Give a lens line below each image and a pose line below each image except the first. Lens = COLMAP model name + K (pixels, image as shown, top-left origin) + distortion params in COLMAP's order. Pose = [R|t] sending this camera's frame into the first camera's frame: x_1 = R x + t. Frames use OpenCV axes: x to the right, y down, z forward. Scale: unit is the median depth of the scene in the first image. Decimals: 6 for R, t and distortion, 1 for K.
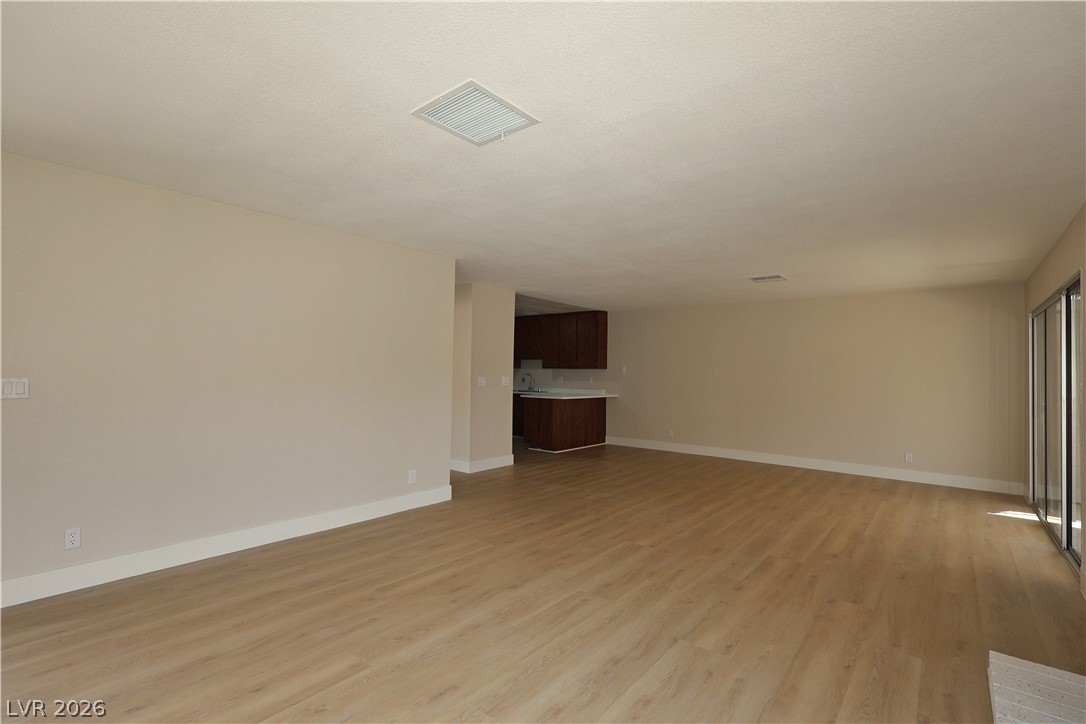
lens RADIAL K [[503.5, 0, 540.5], [0, 503.5, 363.7], [0, 0, 1]] dist [-0.002490, 0.000357]
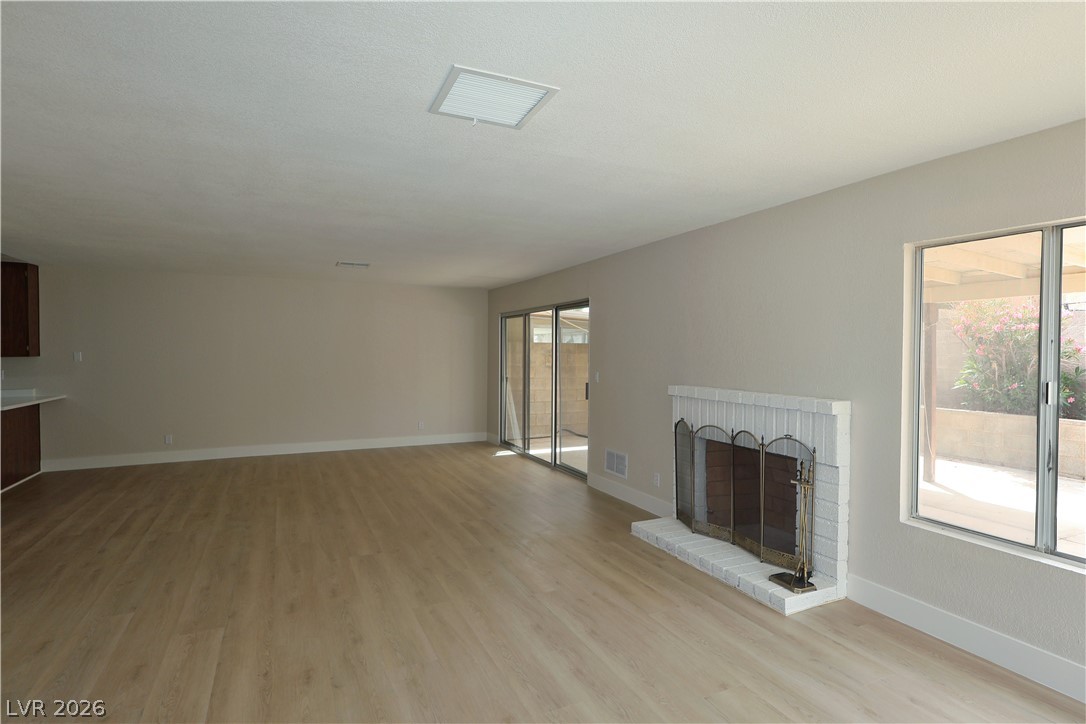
lens RADIAL K [[559.4, 0, 546.0], [0, 559.4, 356.0], [0, 0, 1]] dist [0.006621, -0.001271]
pose [[0.425771, -0.024247, 0.904506, -0.593598], [-0.006230, 0.999539, 0.029727, -0.037741], [-0.904810, -0.018292, 0.425423, 0.276910]]
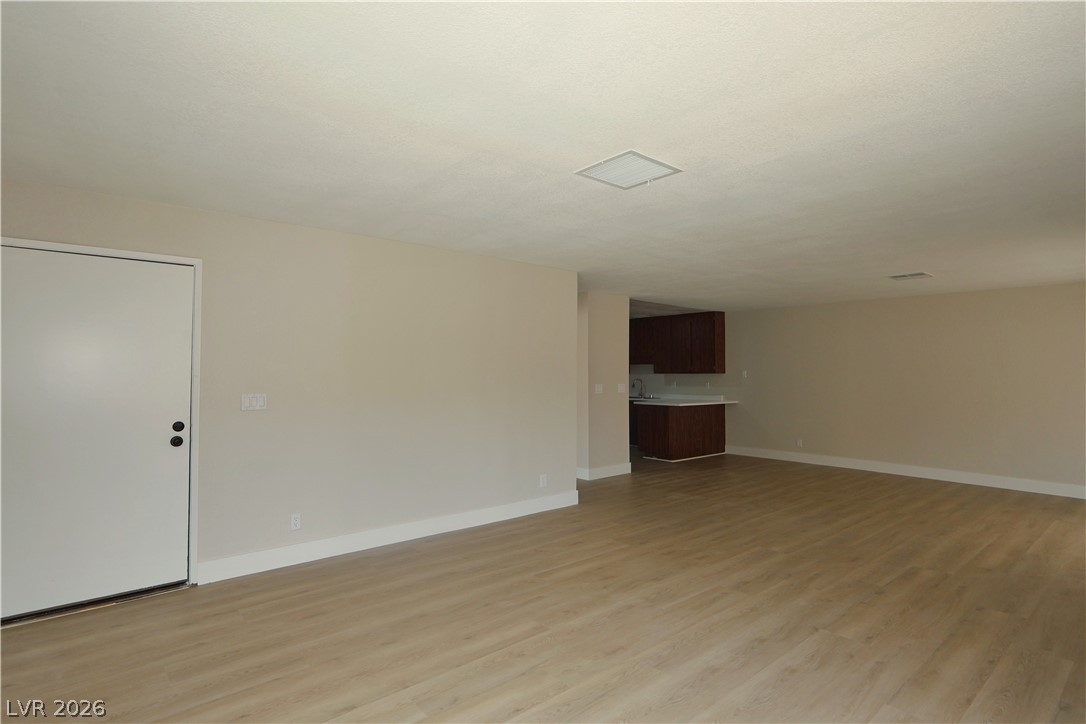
lens RADIAL K [[559.4, 0, 542.5], [0, 559.4, 361.3], [0, 0, 1]] dist [0.006621, -0.001271]
pose [[0.985757, -0.016430, -0.167370, -0.069191], [0.015255, 0.999849, -0.008304, -0.021181], [0.167481, 0.005633, 0.985859, -0.201762]]
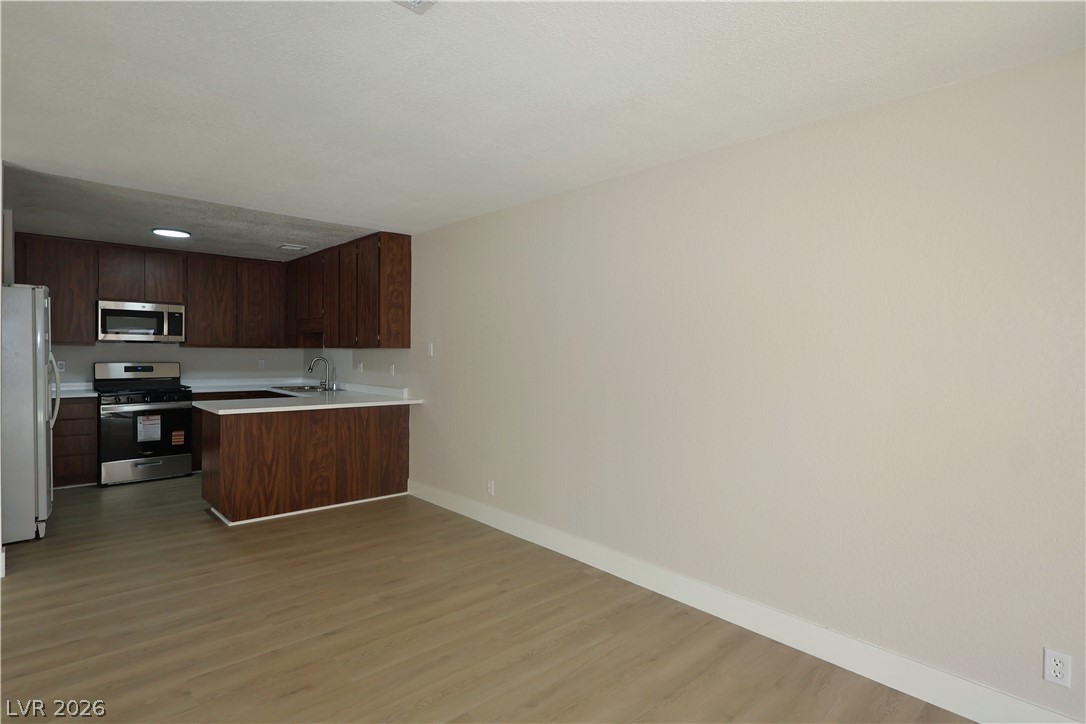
lens RADIAL K [[559.4, 0, 538.5], [0, 559.4, 357.0], [0, 0, 1]] dist [0.006621, -0.001271]
pose [[0.989103, -0.002656, -0.147204, 0.846461], [0.006325, 0.999681, 0.024459, 0.015409], [0.147092, -0.025123, 0.988804, 1.129507]]
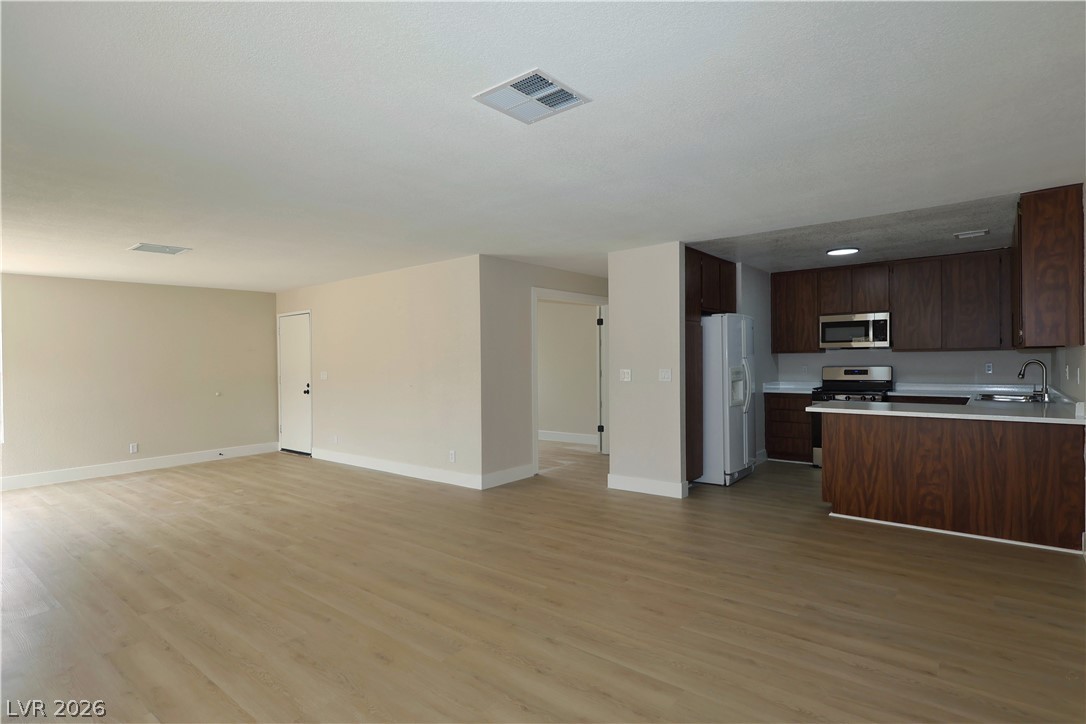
lens RADIAL K [[559.4, 0, 546.3], [0, 559.4, 361.6], [0, 0, 1]] dist [0.006621, -0.001271]
pose [[-0.000165, -0.012087, -0.999927, 1.302284], [0.033142, 0.999378, -0.012086, 0.035775], [0.999451, -0.033142, 0.000236, 1.534844]]
